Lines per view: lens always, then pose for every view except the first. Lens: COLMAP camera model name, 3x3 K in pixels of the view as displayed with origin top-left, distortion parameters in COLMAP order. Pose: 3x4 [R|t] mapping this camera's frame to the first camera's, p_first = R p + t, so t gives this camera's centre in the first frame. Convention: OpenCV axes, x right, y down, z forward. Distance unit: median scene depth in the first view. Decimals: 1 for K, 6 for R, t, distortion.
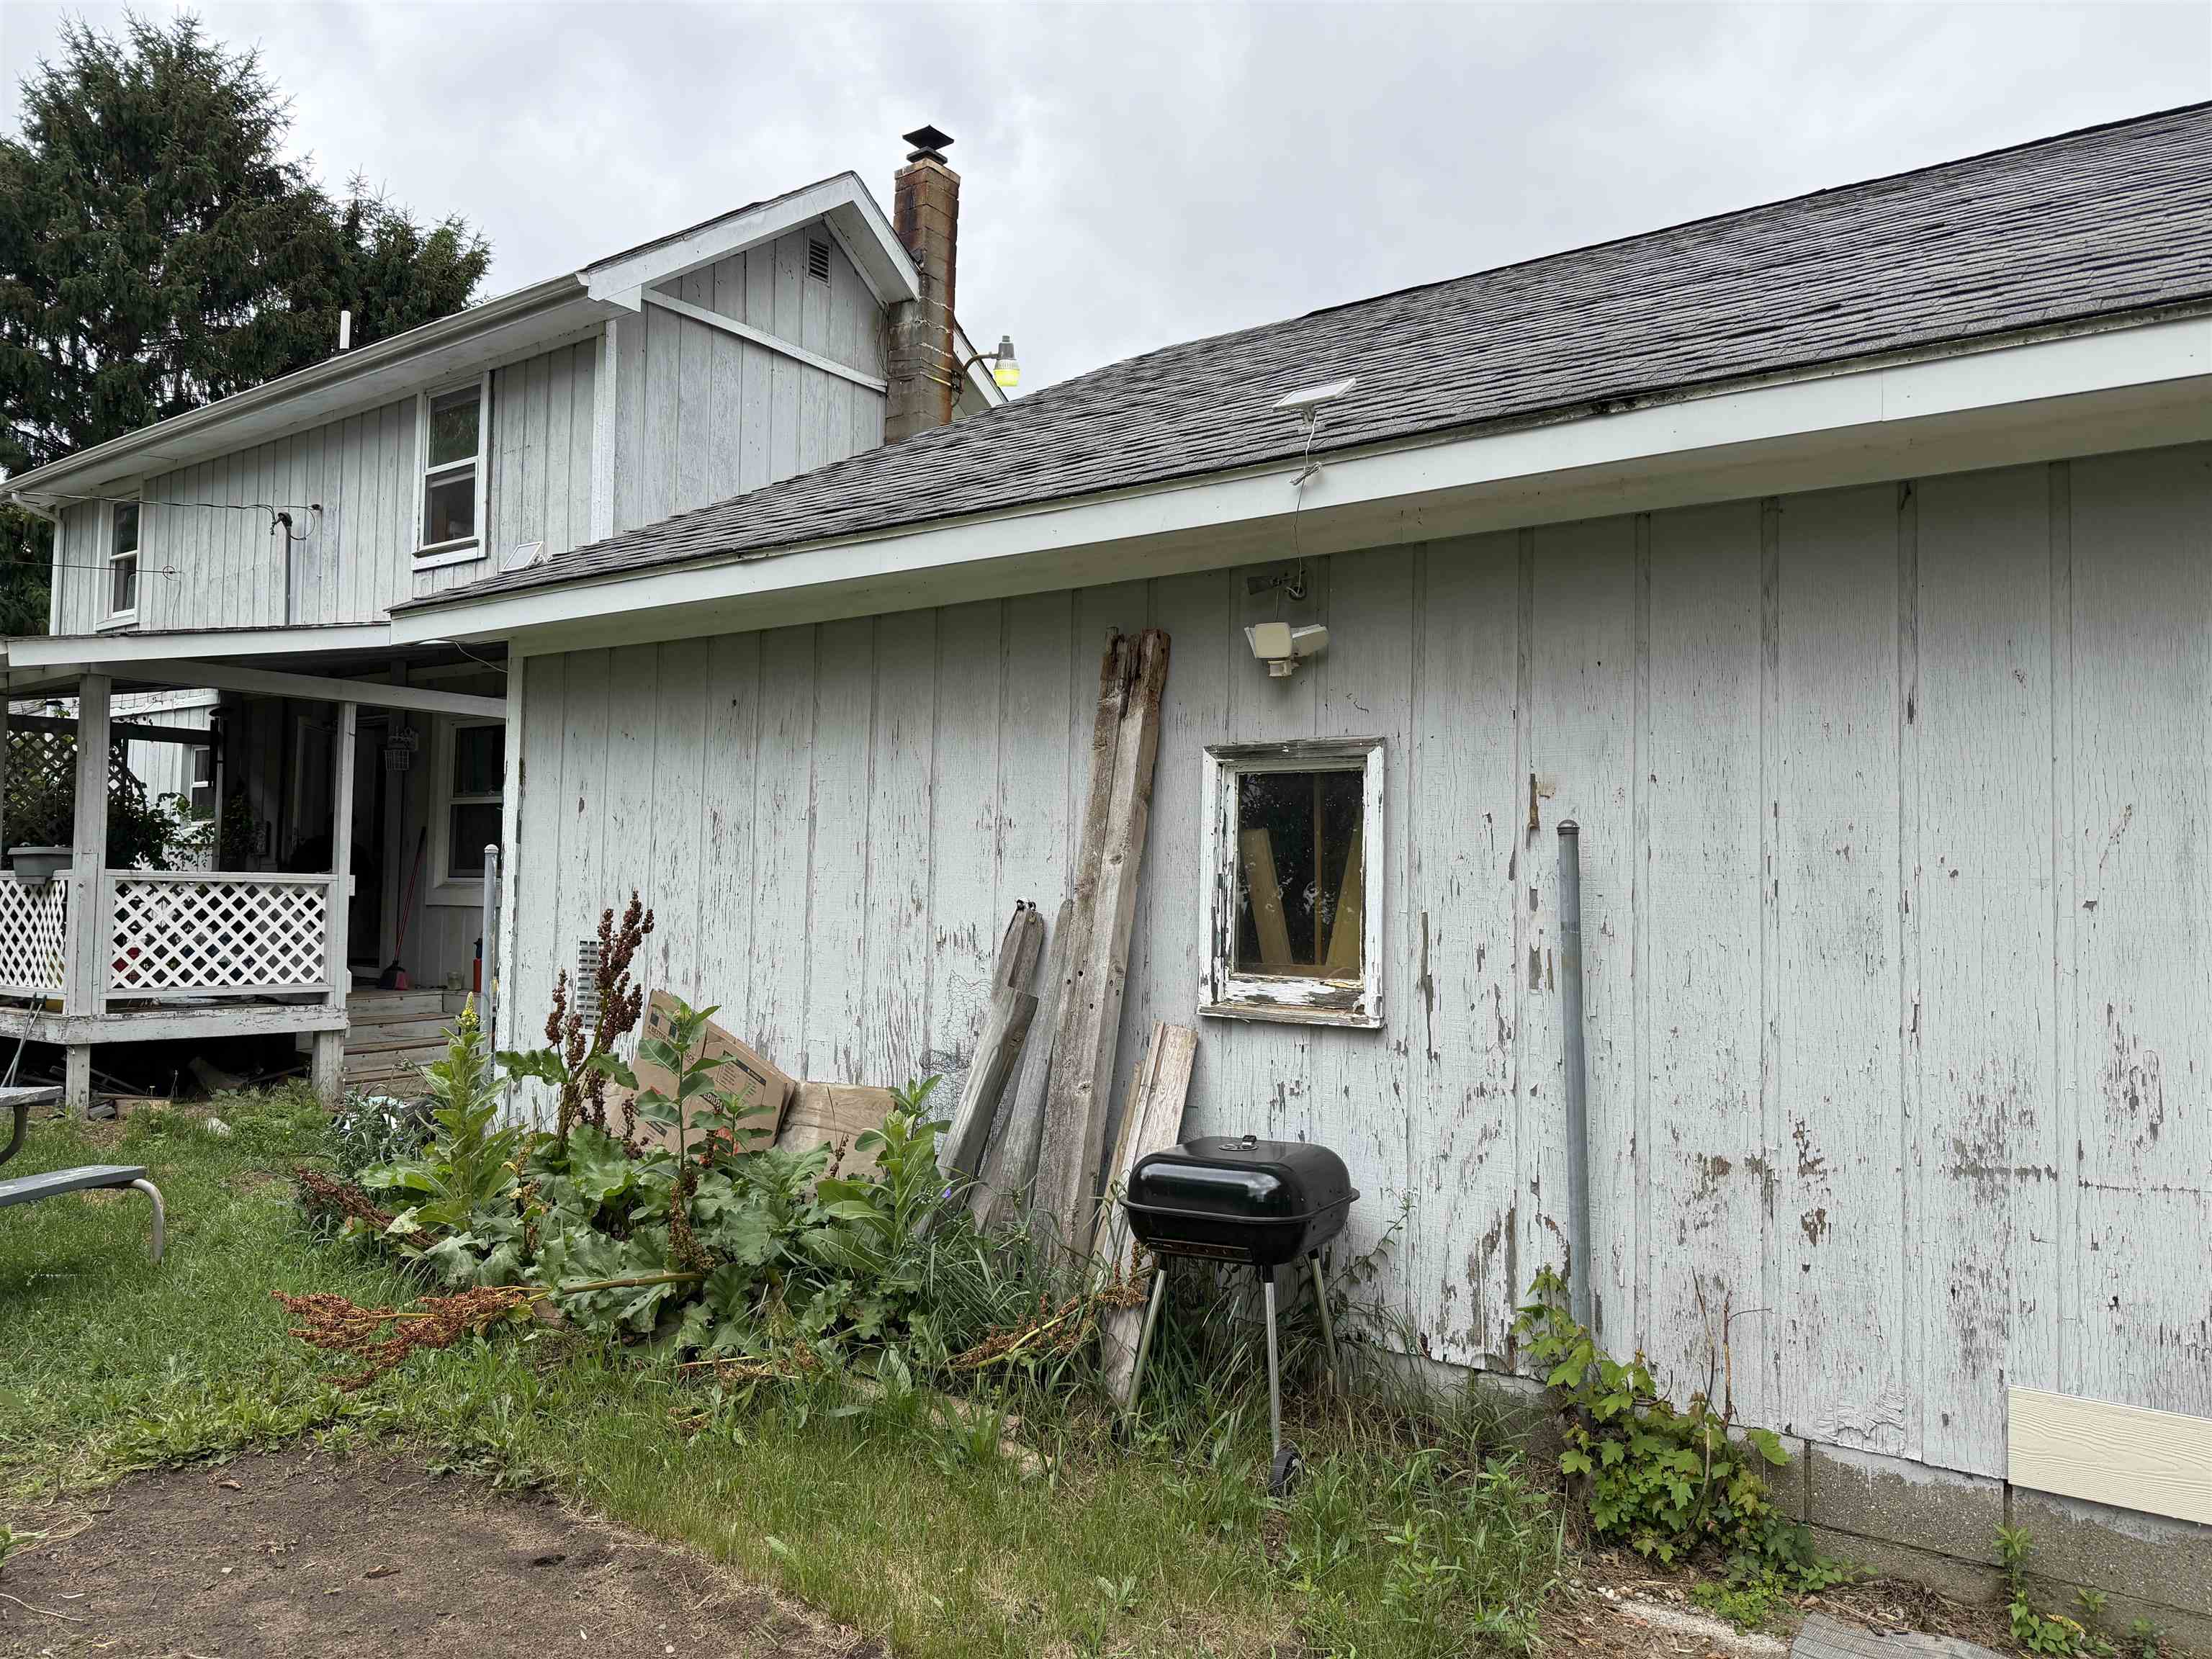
lens RADIAL K [[1542.4, 0, 1115.1], [0, 1542.4, 834.7], [0, 0, 1]] dist [0.005257, -0.024016]
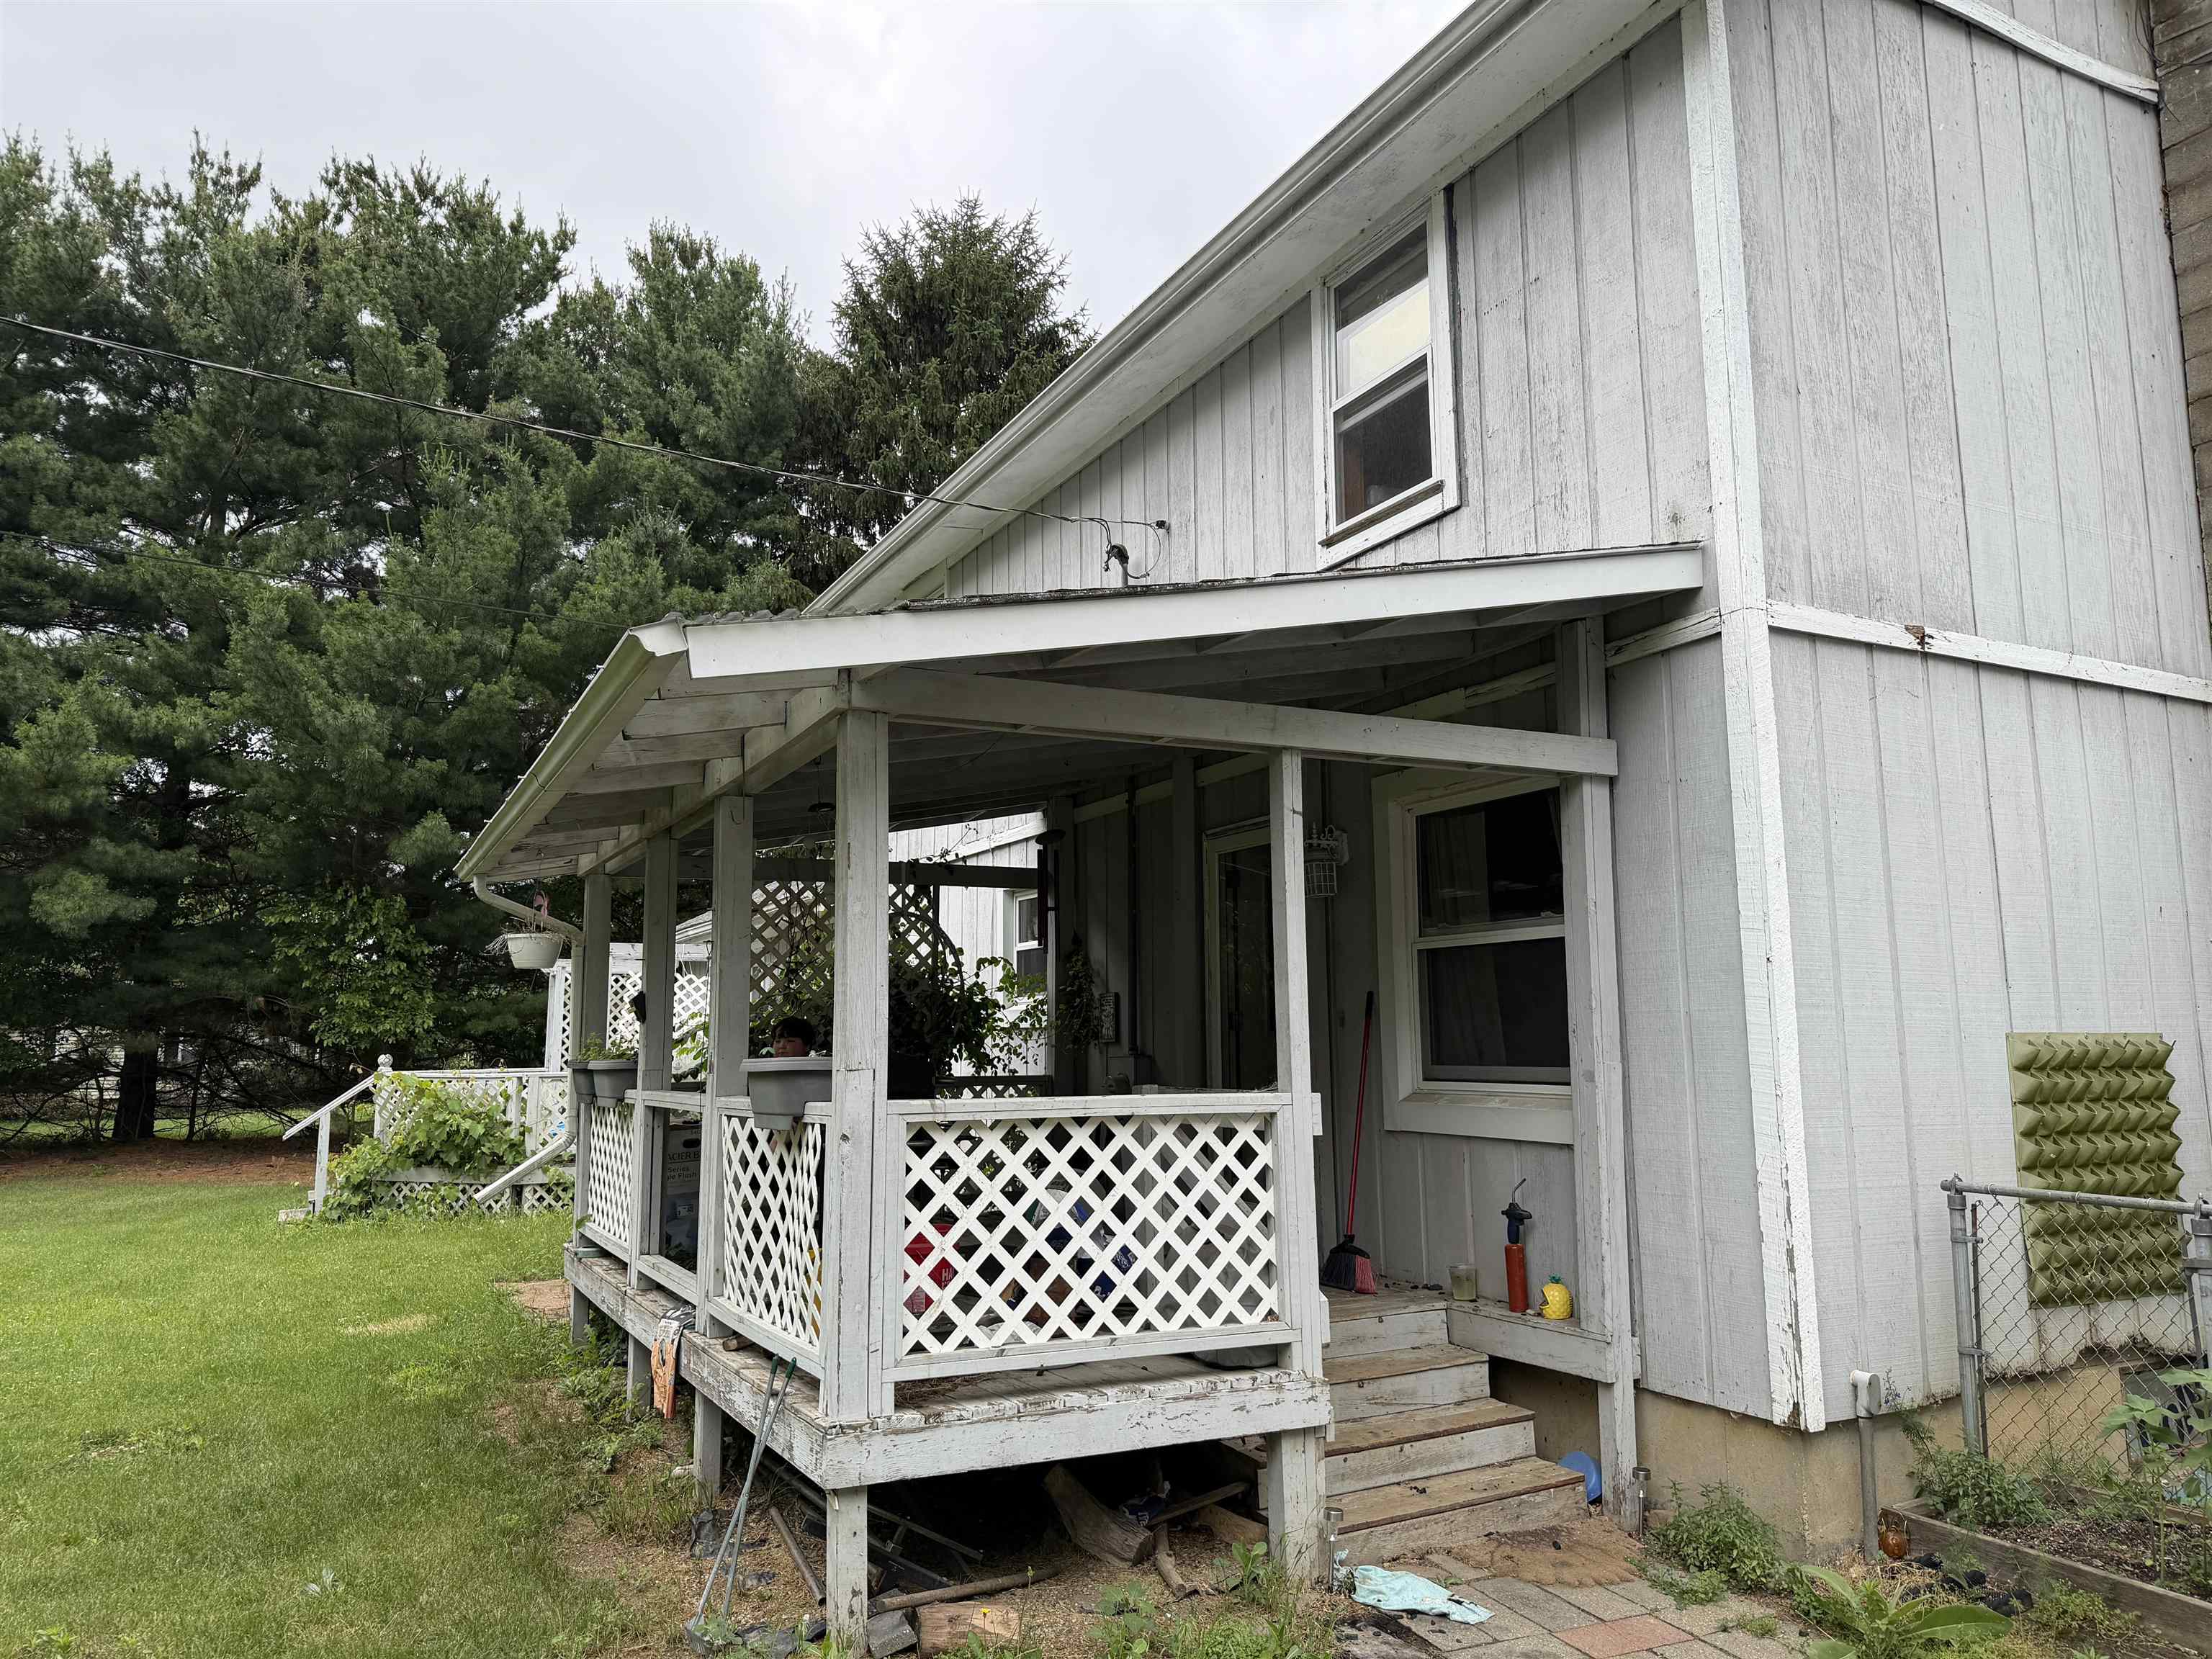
lens RADIAL K [[1541.7, 0, 1070.2], [0, 1541.7, 817.5], [0, 0, 1]] dist [0.086732, -0.114275]
pose [[0.878649, -0.093791, -0.468166, -0.270706], [0.040434, 0.991611, -0.122769, -0.003166], [0.475754, 0.088941, 0.875070, 0.435187]]
